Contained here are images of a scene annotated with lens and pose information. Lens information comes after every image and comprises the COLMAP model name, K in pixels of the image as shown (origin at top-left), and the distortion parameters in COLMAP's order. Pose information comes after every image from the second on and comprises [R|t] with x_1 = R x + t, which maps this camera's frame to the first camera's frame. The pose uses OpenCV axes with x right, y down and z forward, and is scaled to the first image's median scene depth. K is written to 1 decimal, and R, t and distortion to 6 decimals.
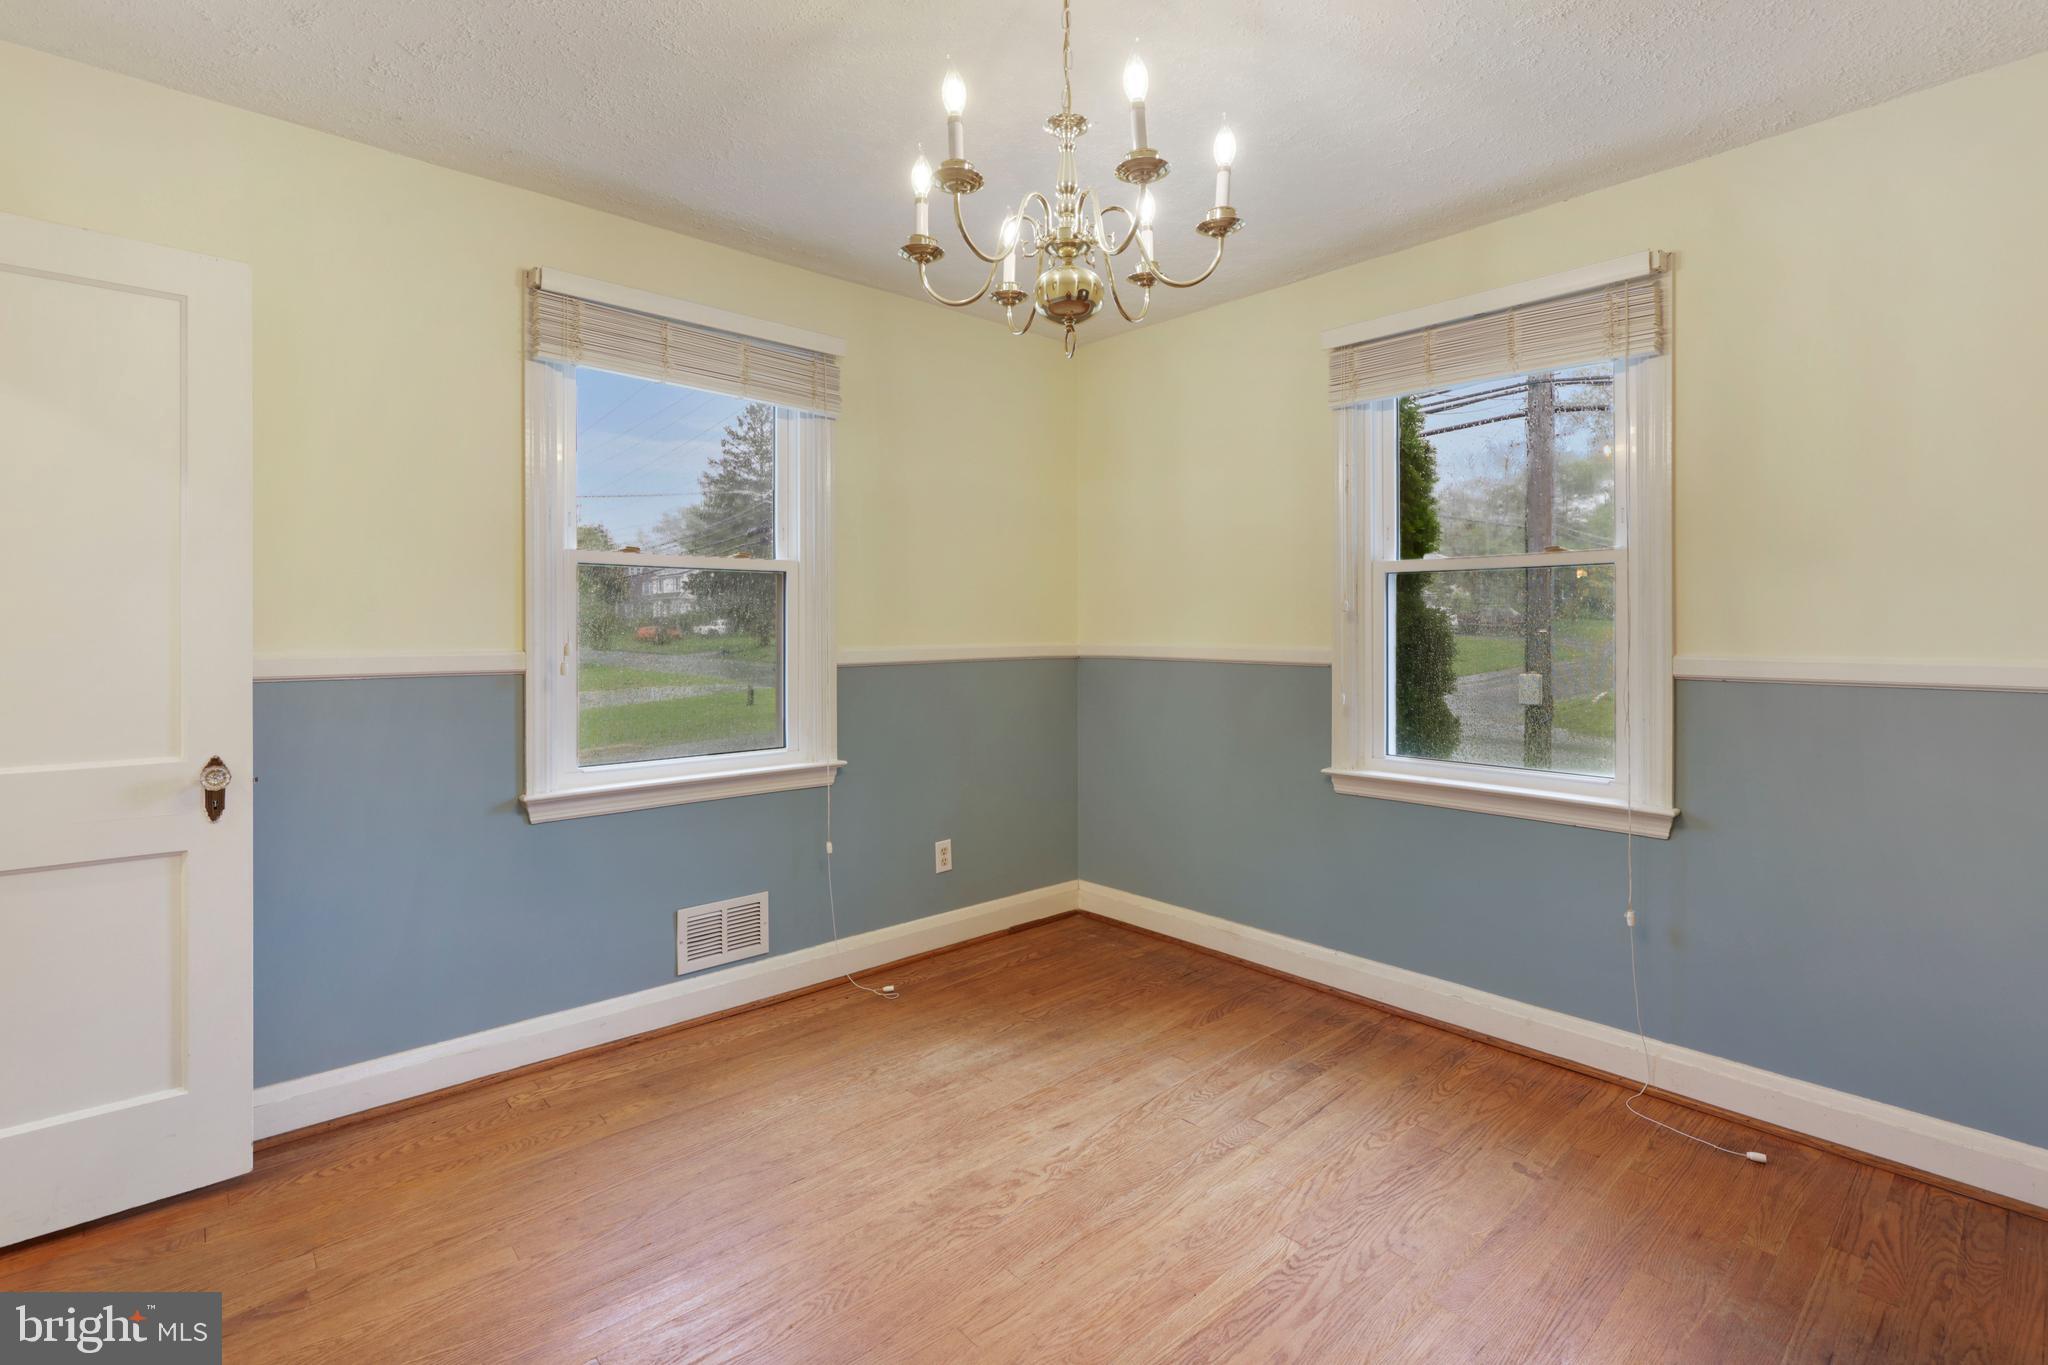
lens RADIAL K [[932.1, 0, 1023.2], [0, 932.1, 646.3], [0, 0, 1]] dist [-0.000557, -0.000963]
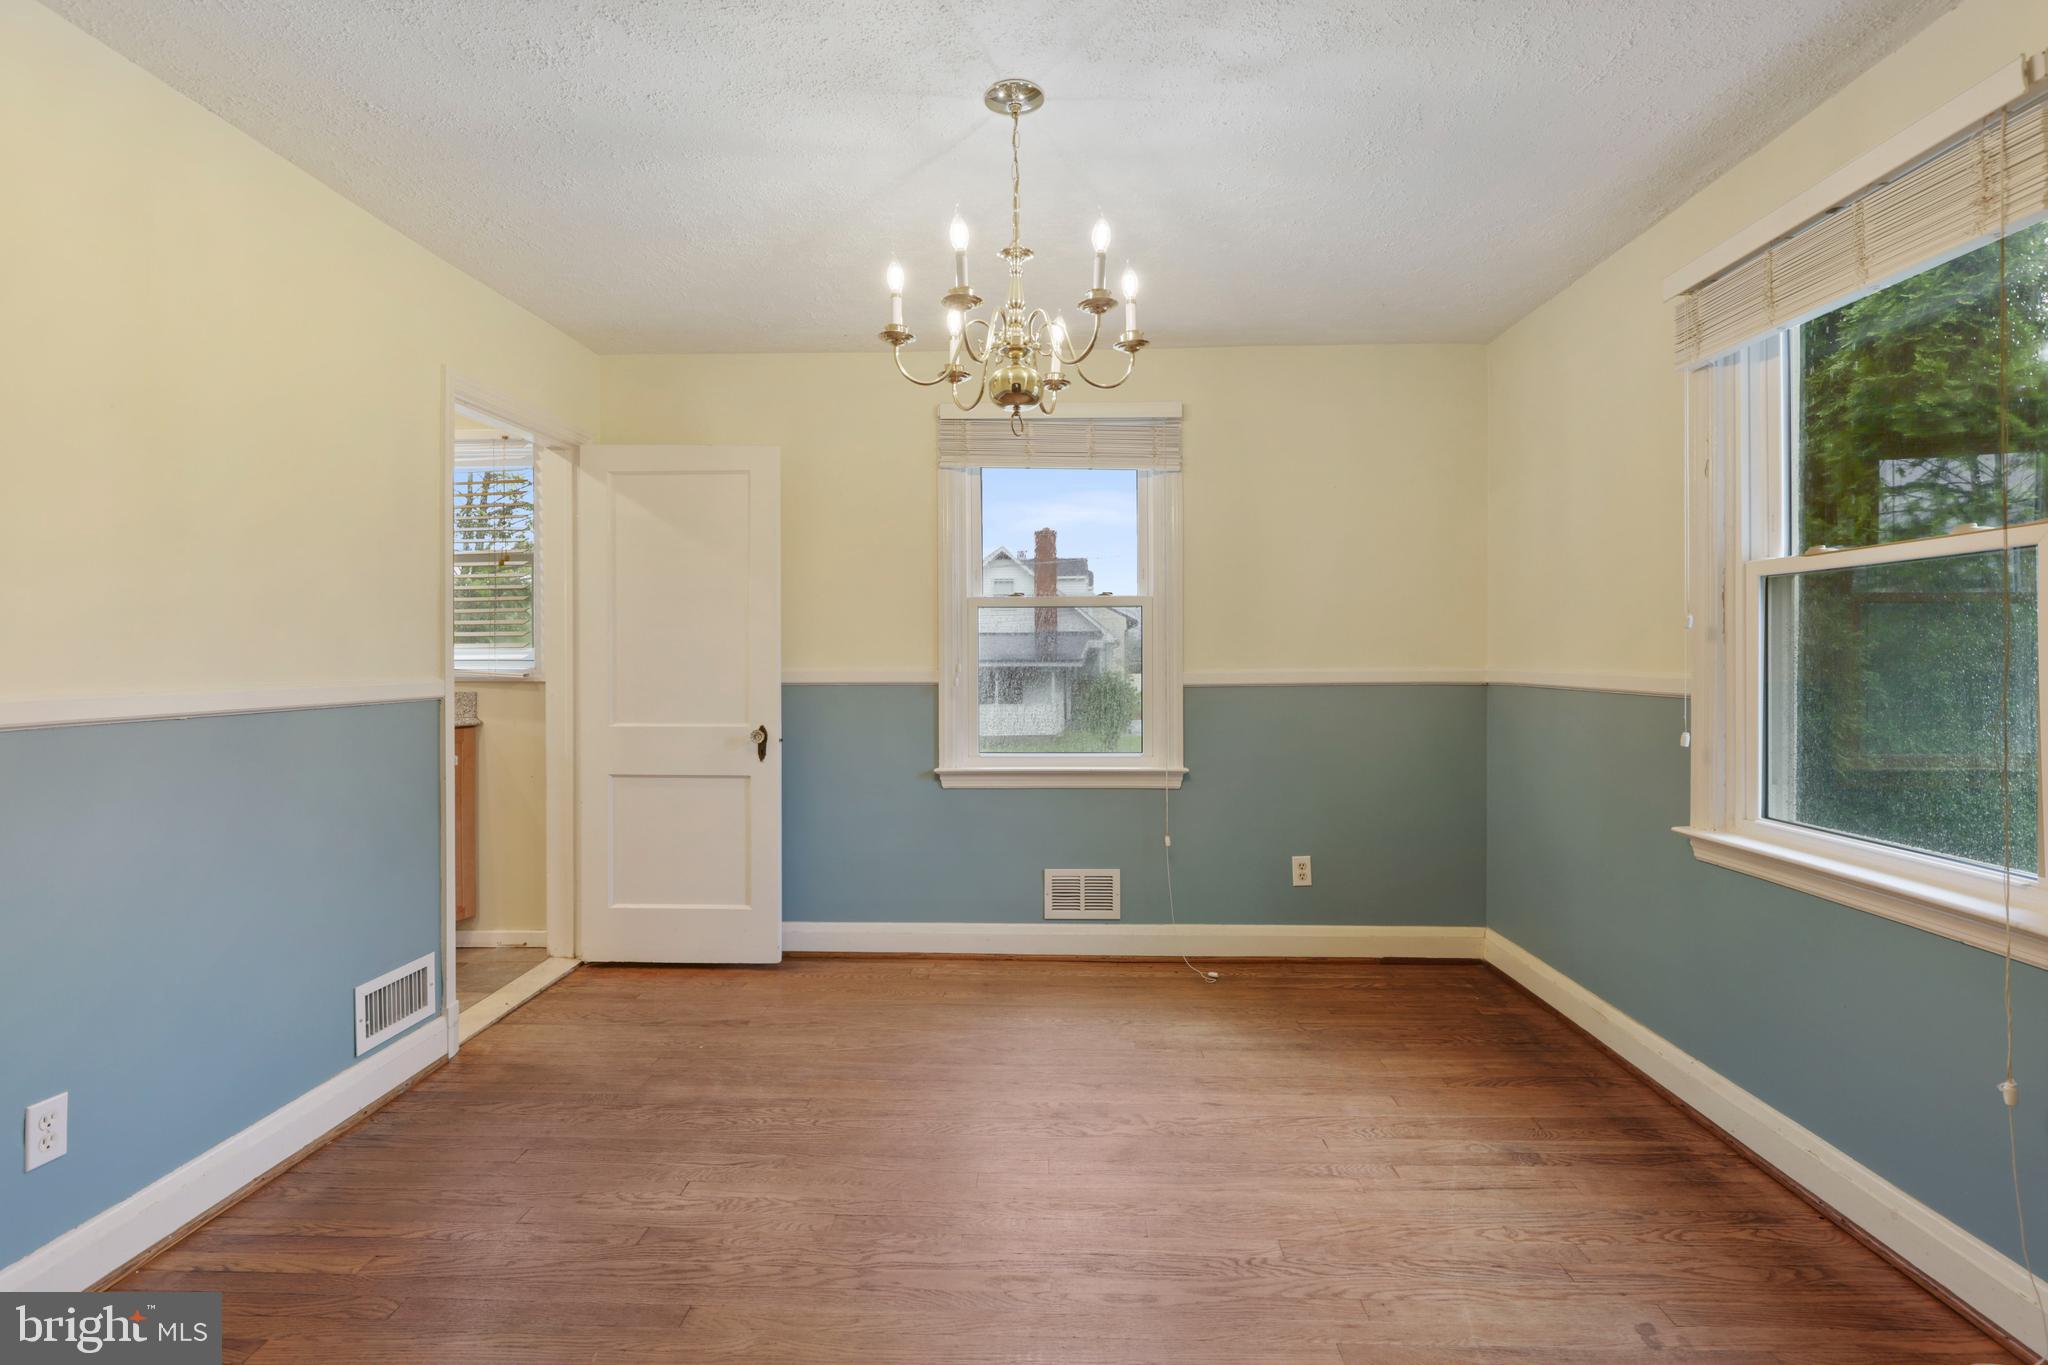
lens RADIAL K [[923.1, 0, 1036.4], [0, 923.1, 680.6], [0, 0, 1]] dist [-0.001234, -0.000226]
pose [[0.722224, 0.015839, -0.691478, 0.522642], [-0.011948, 0.999874, 0.010423, 0.005830], [0.691556, 0.000734, 0.722322, 0.058207]]
